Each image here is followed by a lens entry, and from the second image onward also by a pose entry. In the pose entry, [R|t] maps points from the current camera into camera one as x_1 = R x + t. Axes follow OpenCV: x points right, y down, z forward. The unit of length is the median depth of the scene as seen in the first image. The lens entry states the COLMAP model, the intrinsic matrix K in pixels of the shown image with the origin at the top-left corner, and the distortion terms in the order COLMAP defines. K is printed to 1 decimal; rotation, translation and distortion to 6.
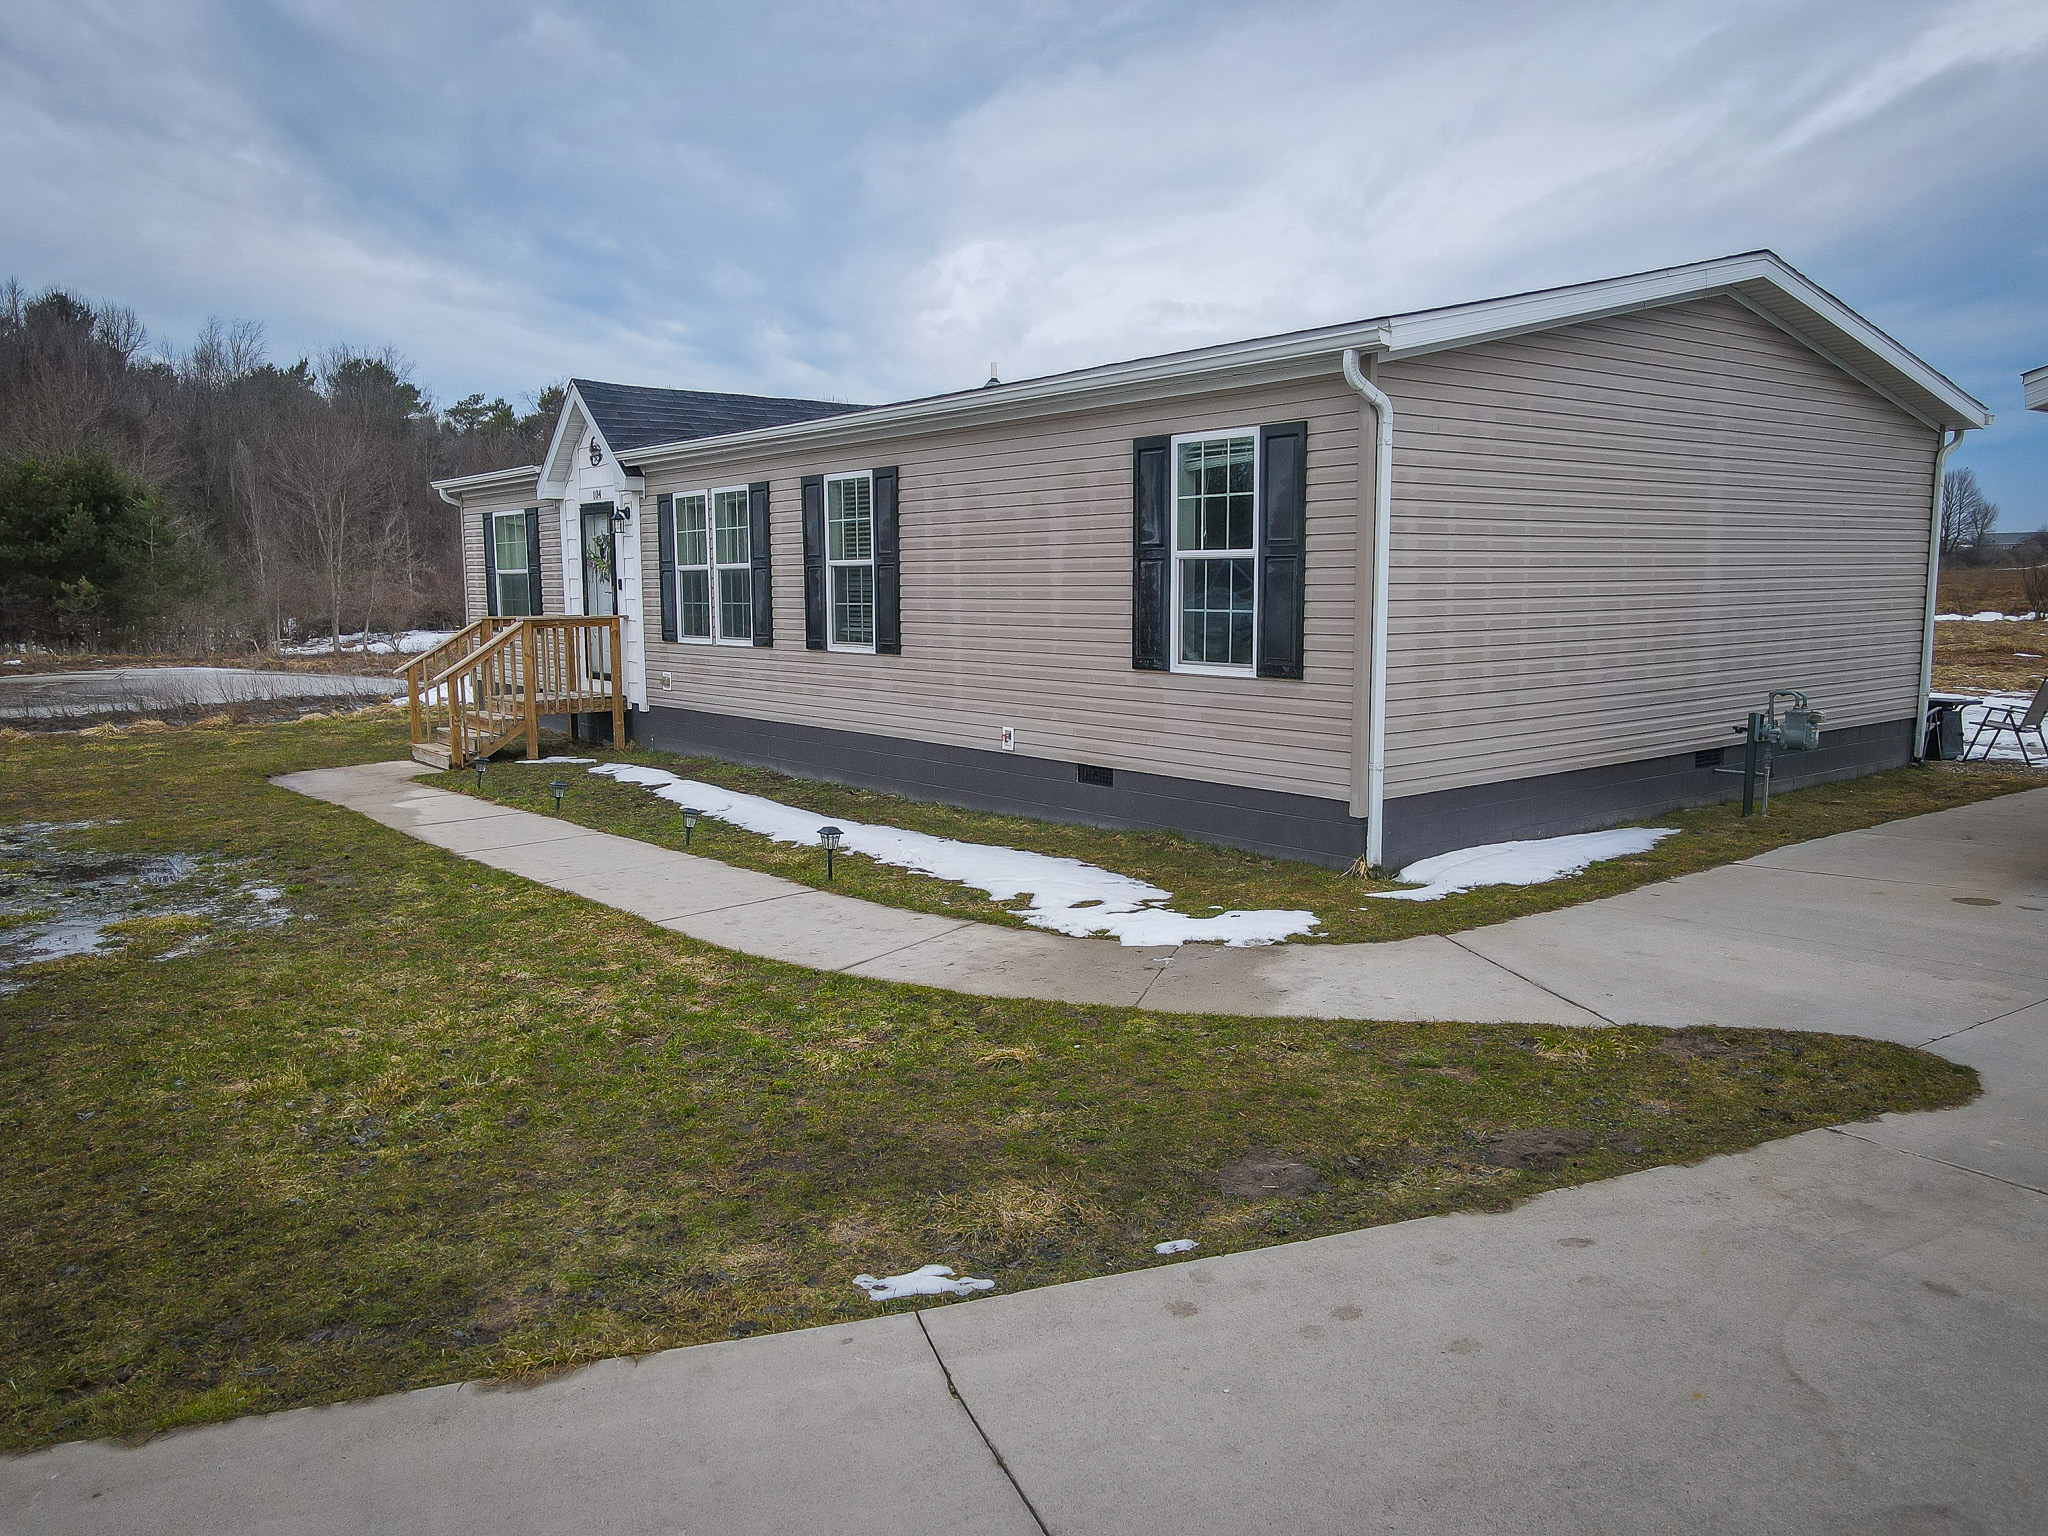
lens RADIAL K [[1491.7, 0, 1050.4], [0, 1491.7, 709.0], [0, 0, 1]] dist [0.008359, 0.013075]
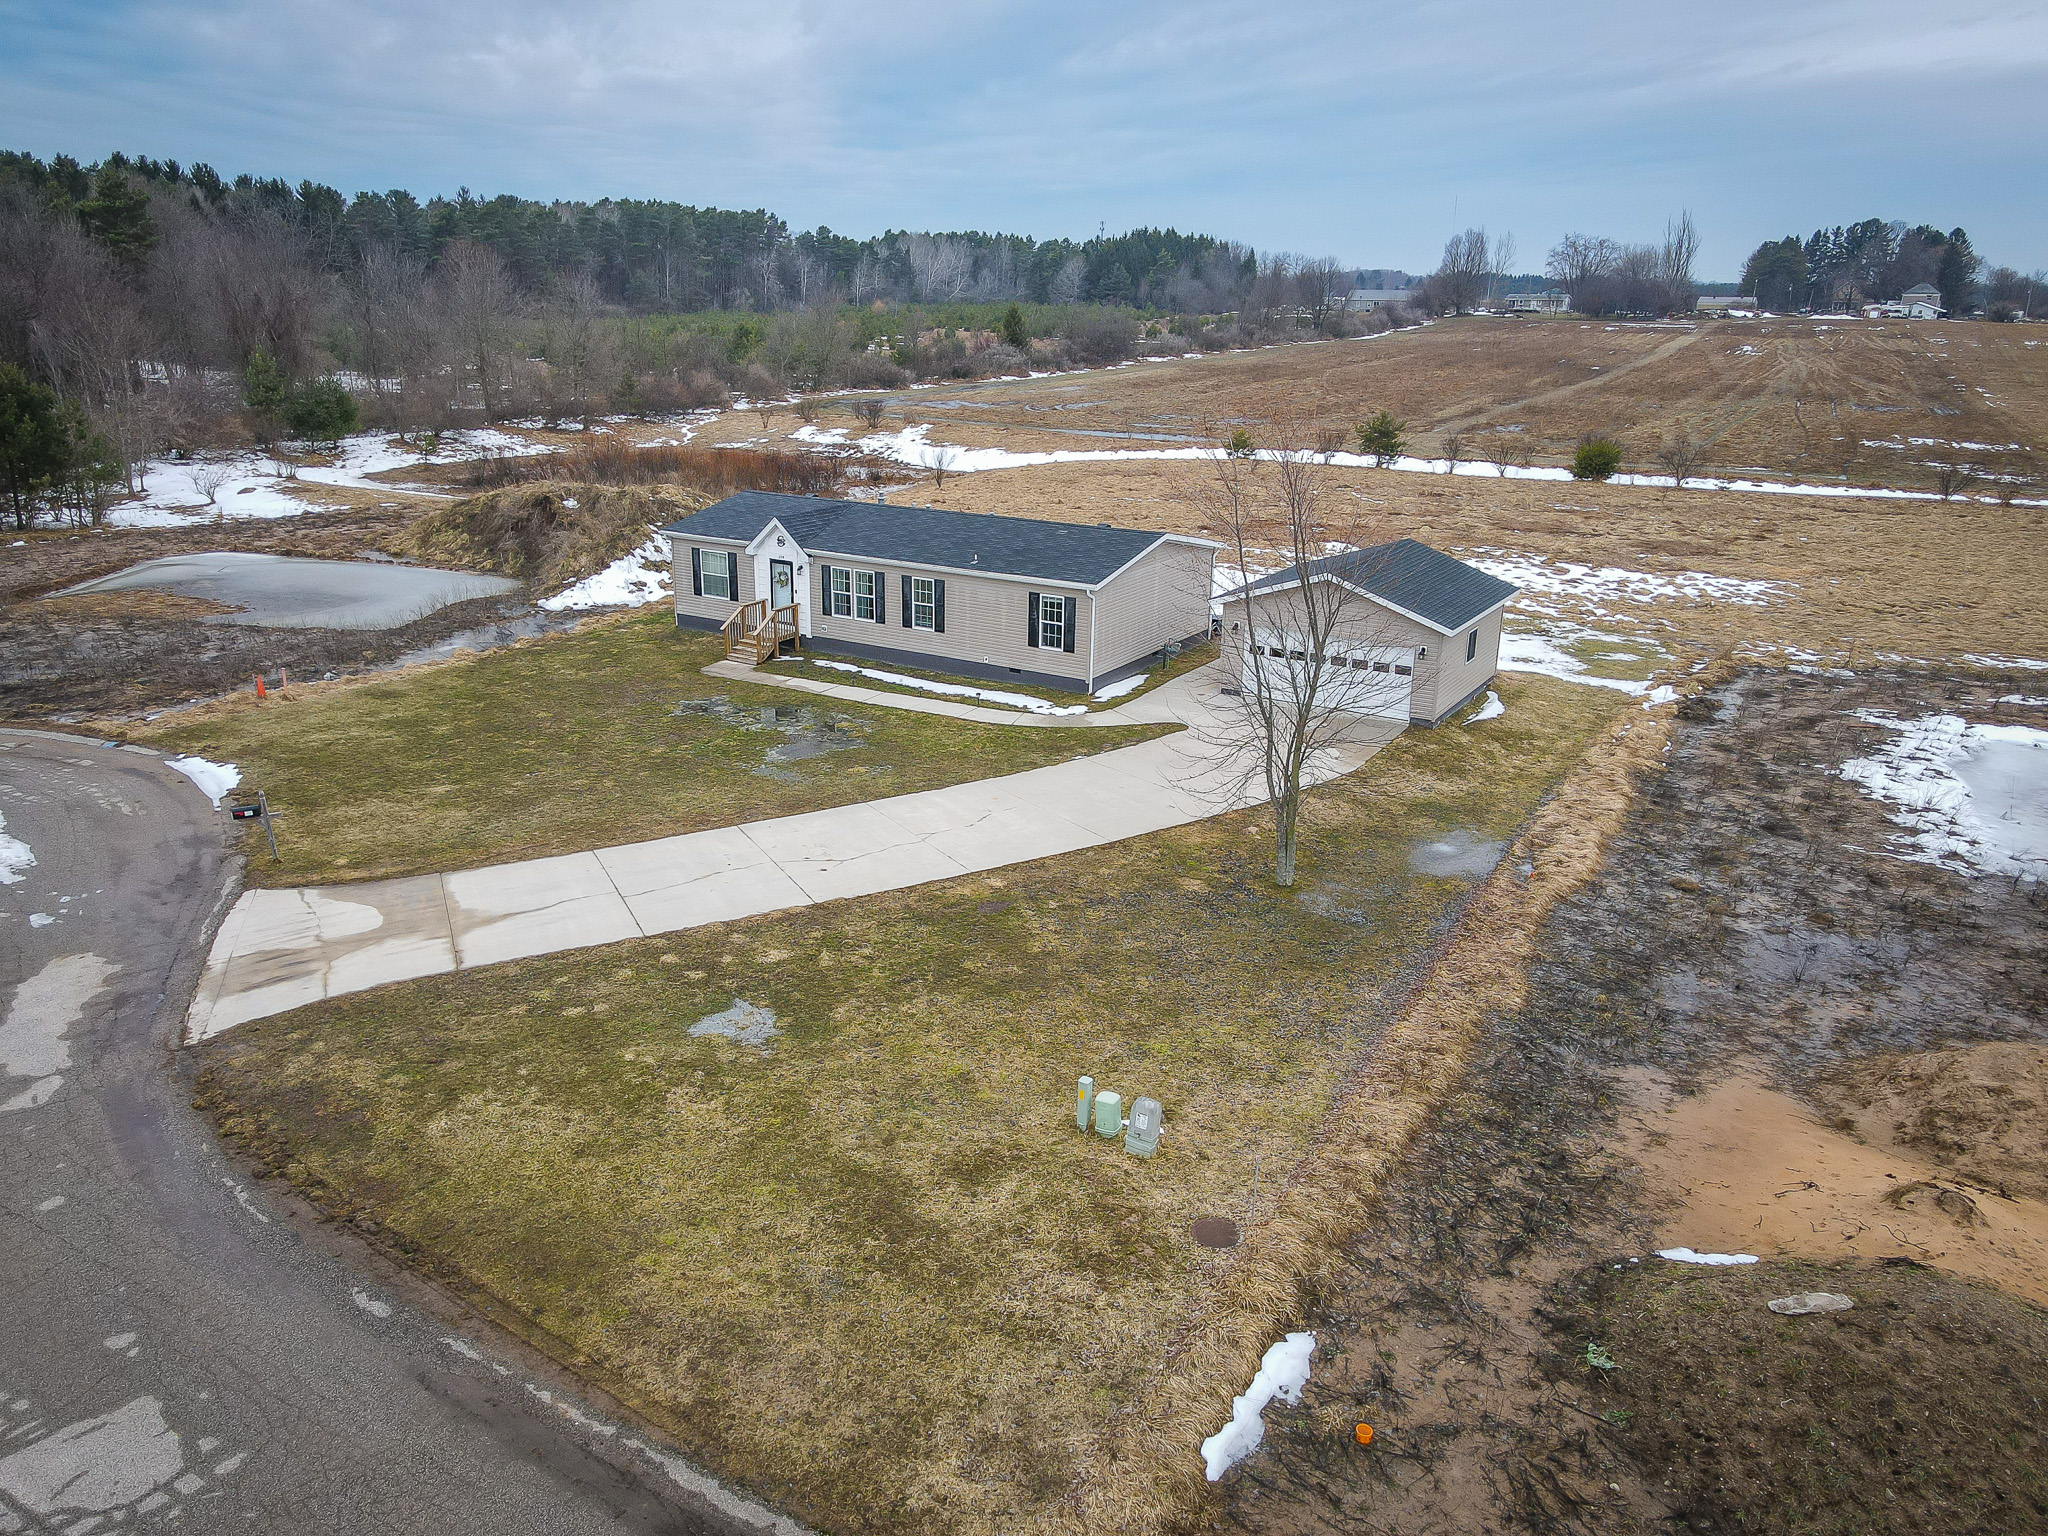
lens RADIAL K [[1491.7, 0, 1005.7], [0, 1491.7, 772.2], [0, 0, 1]] dist [0.008359, 0.013075]
pose [[0.950467, -0.079104, 0.300591, -0.984397], [0.008647, 0.973428, 0.228828, -0.490075], [-0.310705, -0.214894, 0.925896, -2.225742]]
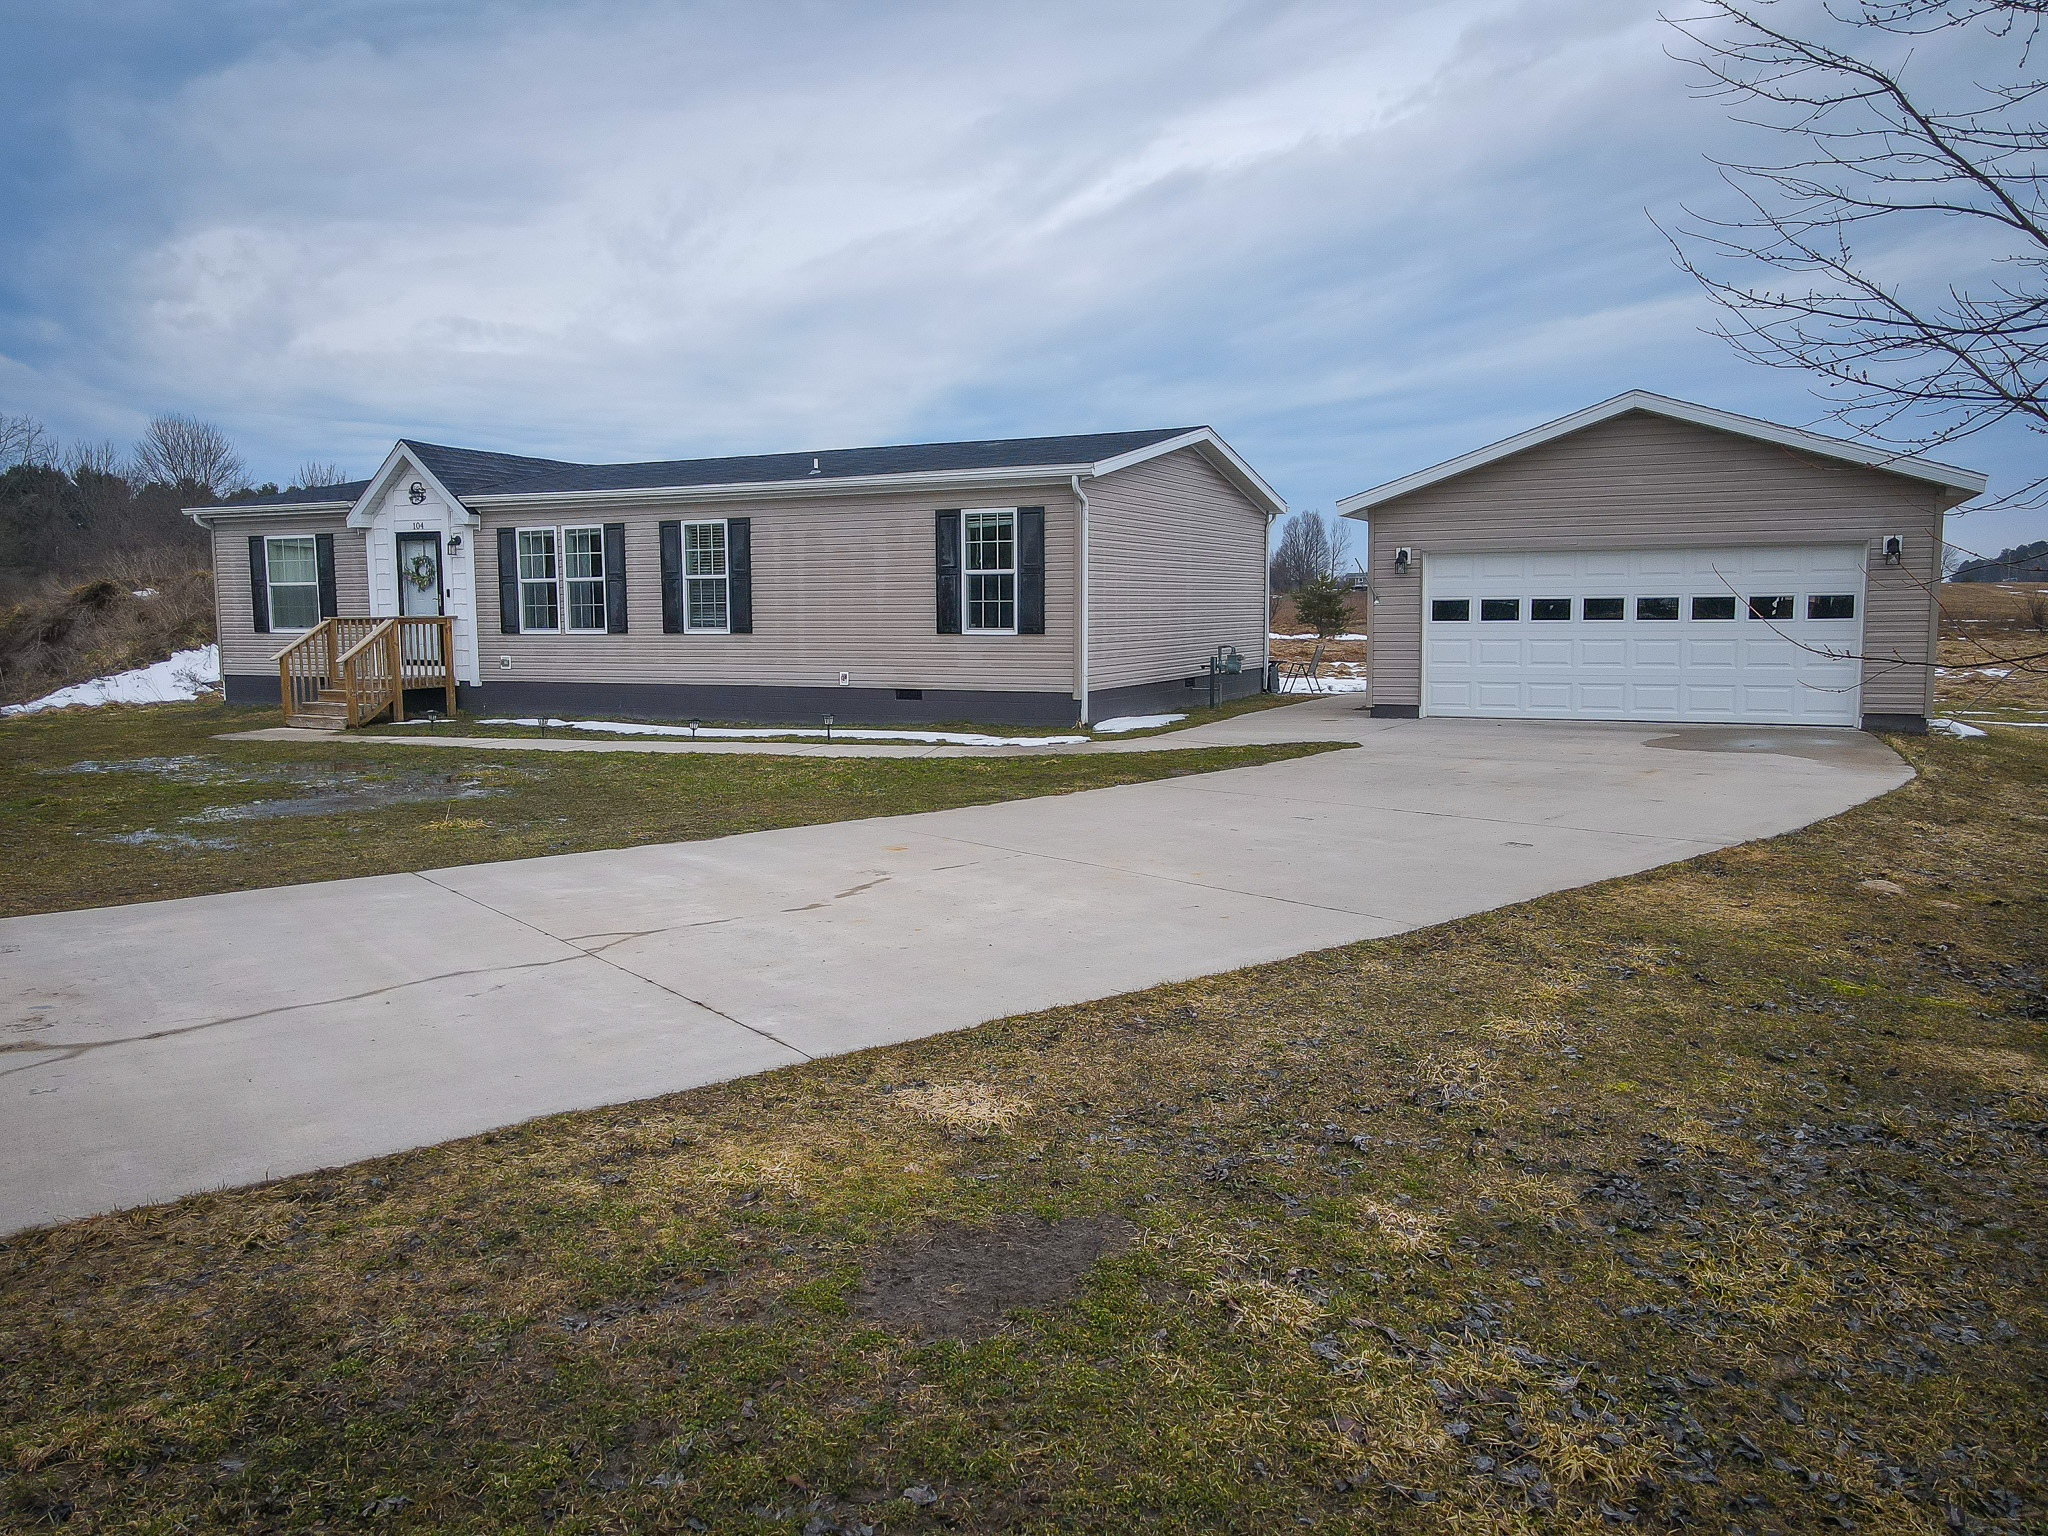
lens RADIAL K [[1491.7, 0, 1015.1], [0, 1491.7, 768.5], [0, 0, 1]] dist [0.008359, 0.013075]
pose [[0.910119, -0.041283, 0.412285, -0.487824], [0.034479, 0.999119, 0.023932, 0.077070], [-0.412909, -0.007566, 0.910741, -0.566815]]
